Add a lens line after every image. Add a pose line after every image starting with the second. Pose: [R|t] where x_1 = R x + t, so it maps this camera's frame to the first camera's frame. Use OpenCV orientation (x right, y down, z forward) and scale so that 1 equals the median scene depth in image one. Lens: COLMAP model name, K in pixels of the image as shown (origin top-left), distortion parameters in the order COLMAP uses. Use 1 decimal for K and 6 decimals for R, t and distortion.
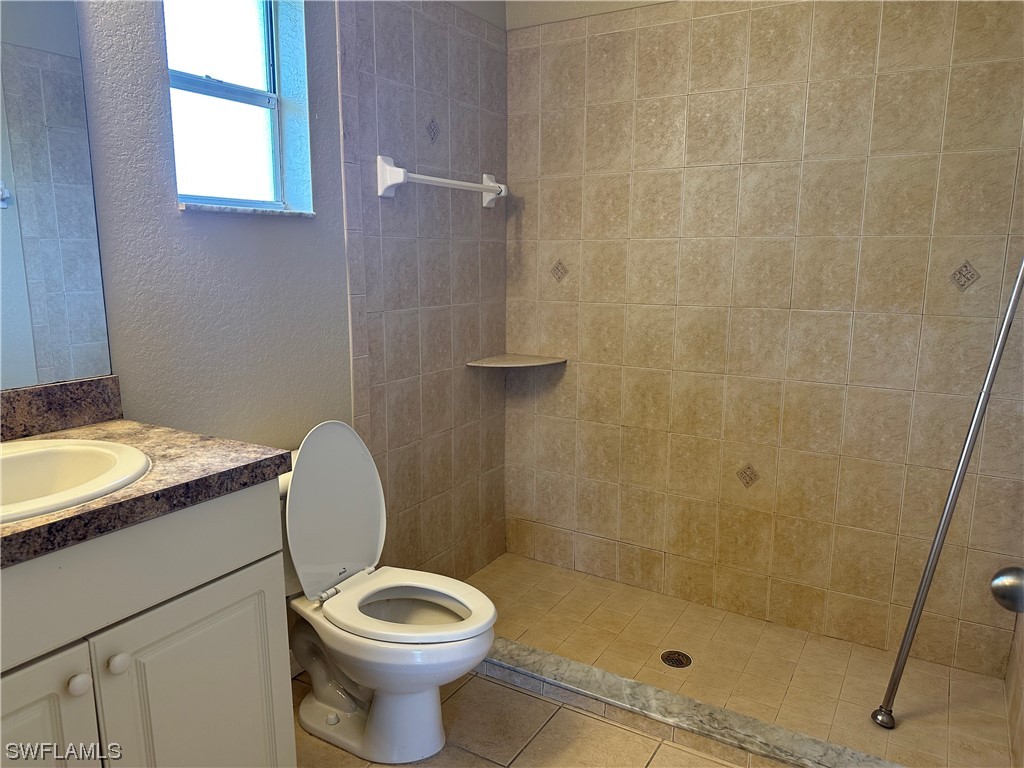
lens RADIAL K [[722.2, 0, 512.0], [0, 722.2, 384.0], [0, 0, 1]] dist [0.000676, -0.004560]
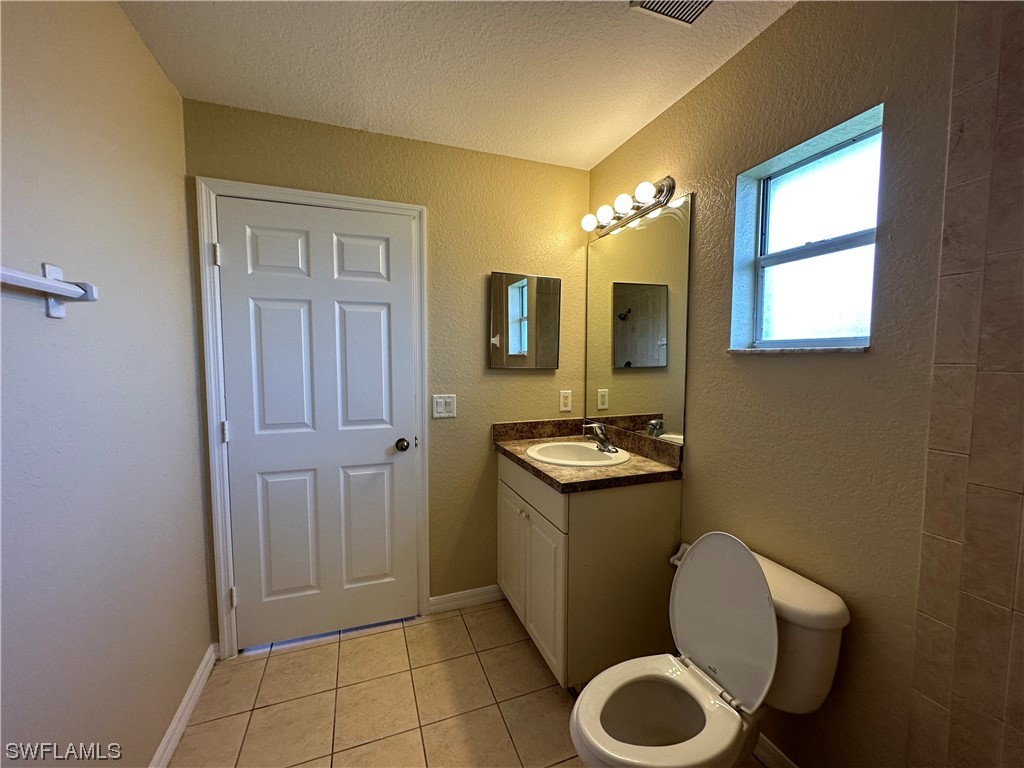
lens RADIAL K [[412.2, 0, 512.0], [0, 412.2, 384.0], [0, 0, 1]] dist [-0.000046, 0.000000]
pose [[-0.621529, 0.046837, -0.781990, 0.476157], [-0.141588, 0.975056, 0.170935, -0.255814], [0.770490, 0.216961, -0.599394, 1.151087]]
